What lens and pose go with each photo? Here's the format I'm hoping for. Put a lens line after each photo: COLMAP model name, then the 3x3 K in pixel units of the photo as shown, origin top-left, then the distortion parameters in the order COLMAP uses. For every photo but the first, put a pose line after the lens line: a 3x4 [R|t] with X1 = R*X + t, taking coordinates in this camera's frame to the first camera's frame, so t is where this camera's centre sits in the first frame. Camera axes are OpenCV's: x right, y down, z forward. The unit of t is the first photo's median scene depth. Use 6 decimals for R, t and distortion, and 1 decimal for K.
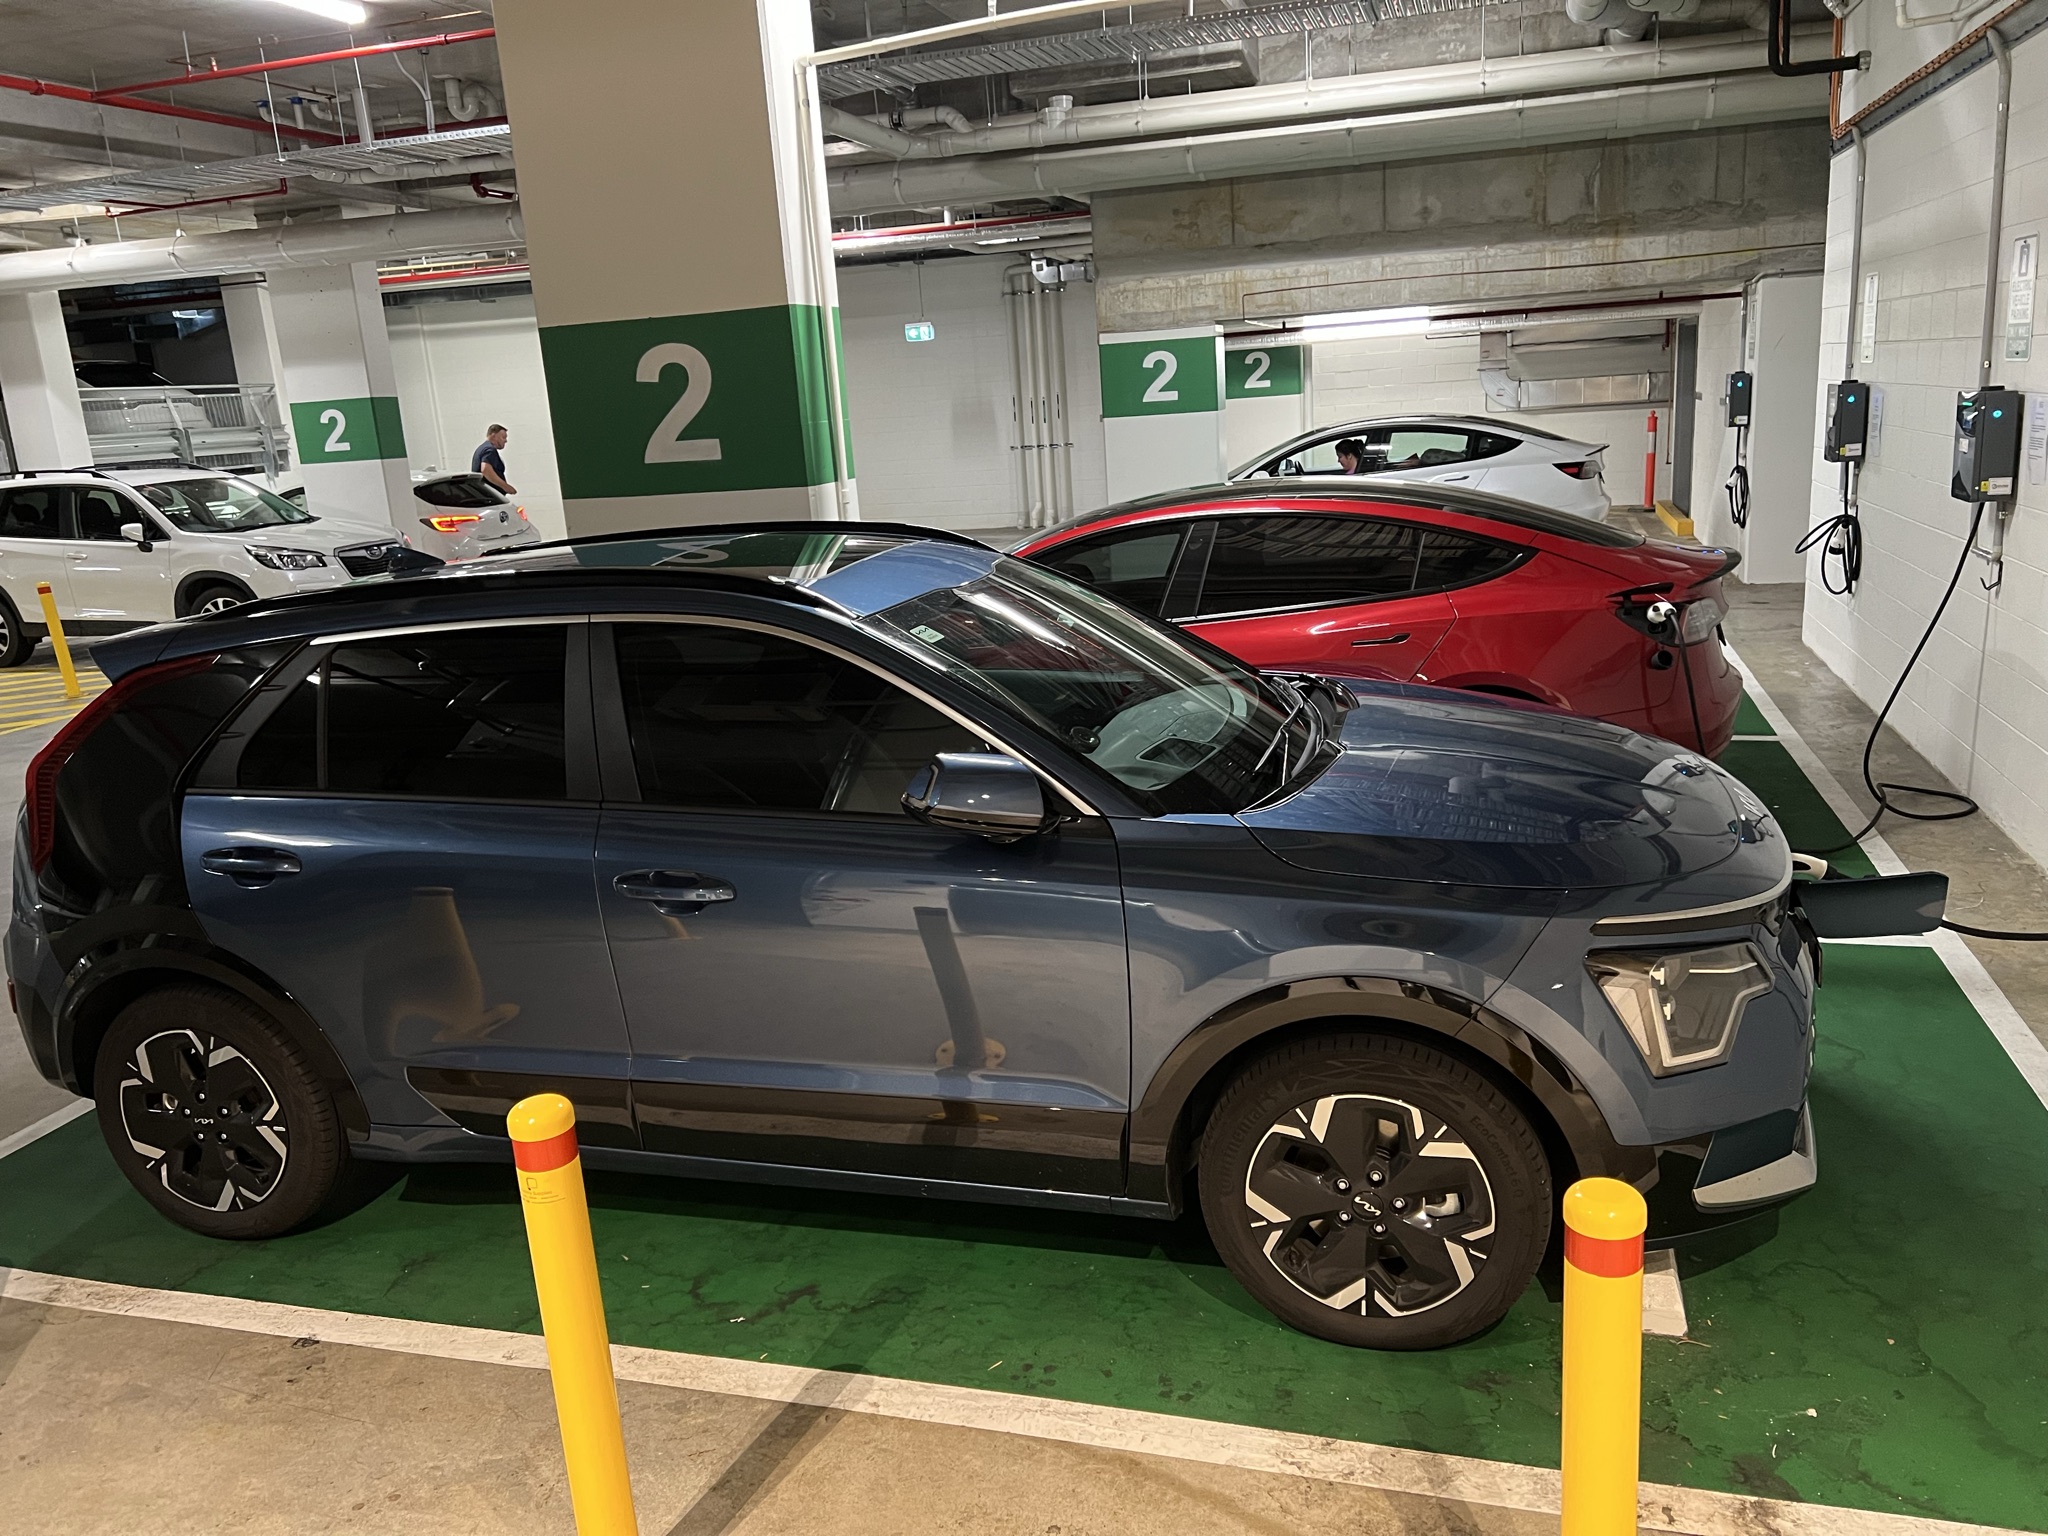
lens RADIAL K [[1542.8, 0, 1020.2], [0, 1542.8, 770.4], [0, 0, 1]] dist [0.035480, -0.043181]
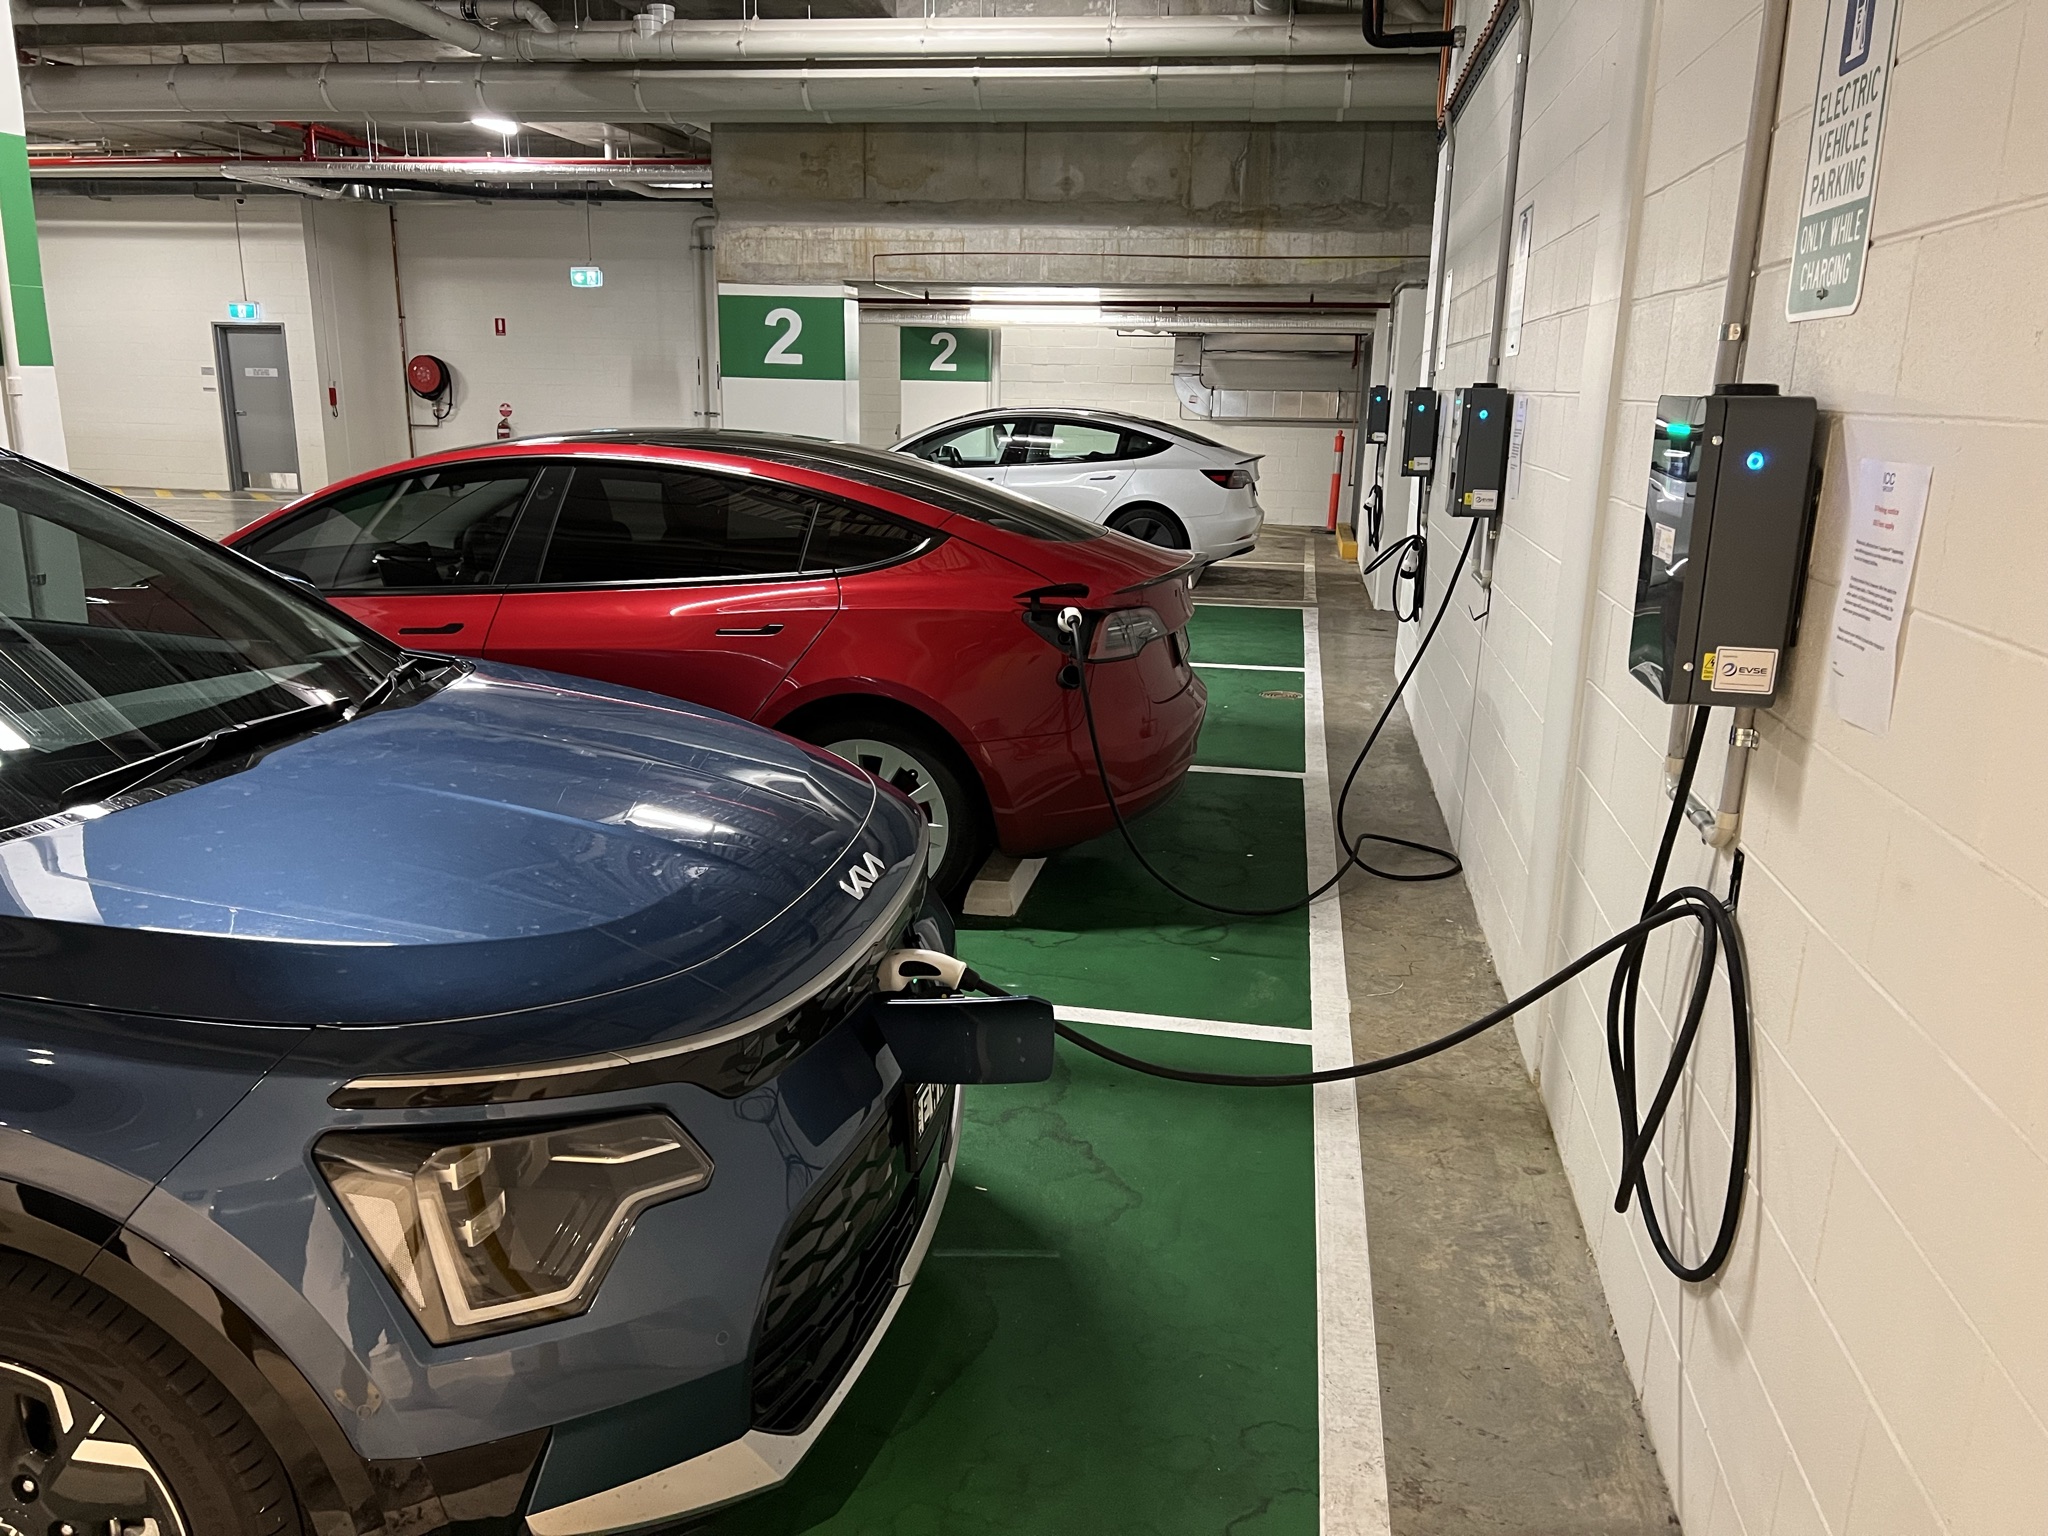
lens RADIAL K [[1542.8, 0, 1021.5], [0, 1542.8, 774.5], [0, 0, 1]] dist [0.035480, -0.043181]
pose [[0.989264, 0.053358, 0.136048, 0.129948], [-0.054123, 0.998532, 0.001930, -0.009120], [-0.135745, -0.009273, 0.990700, 0.088570]]
